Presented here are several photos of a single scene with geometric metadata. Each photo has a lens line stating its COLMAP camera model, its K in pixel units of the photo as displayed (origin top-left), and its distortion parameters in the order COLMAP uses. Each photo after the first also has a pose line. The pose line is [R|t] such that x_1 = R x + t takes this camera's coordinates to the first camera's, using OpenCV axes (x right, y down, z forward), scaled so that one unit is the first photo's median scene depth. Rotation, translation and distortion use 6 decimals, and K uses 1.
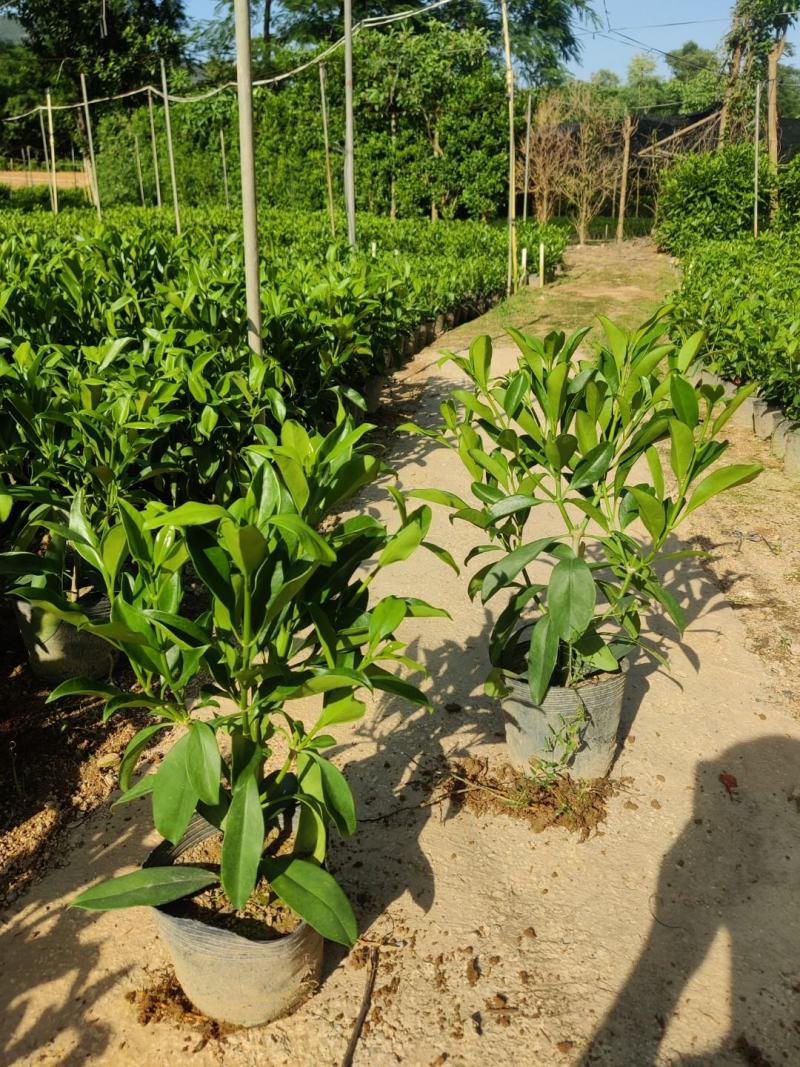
lens RADIAL K [[767.8, 0, 400.0], [0, 767.8, 533.5], [0, 0, 1]] dist [0.009015, 0.001789]
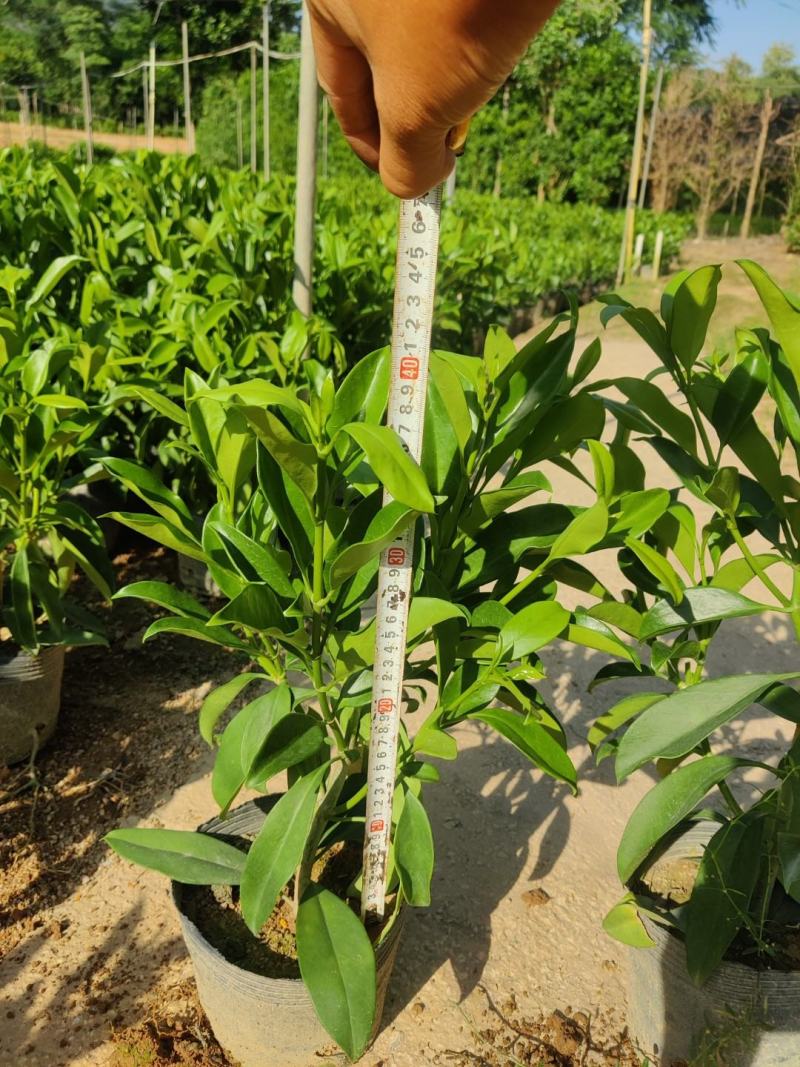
lens RADIAL K [[710.1, 0, 400.0], [0, 710.1, 533.5], [0, 0, 1]] dist [-0.000352, -0.000649]
pose [[0.990725, 0.099725, -0.092294, -0.004342], [-0.097177, 0.994762, 0.031719, -0.020209], [0.094974, -0.022456, 0.995226, 0.120970]]
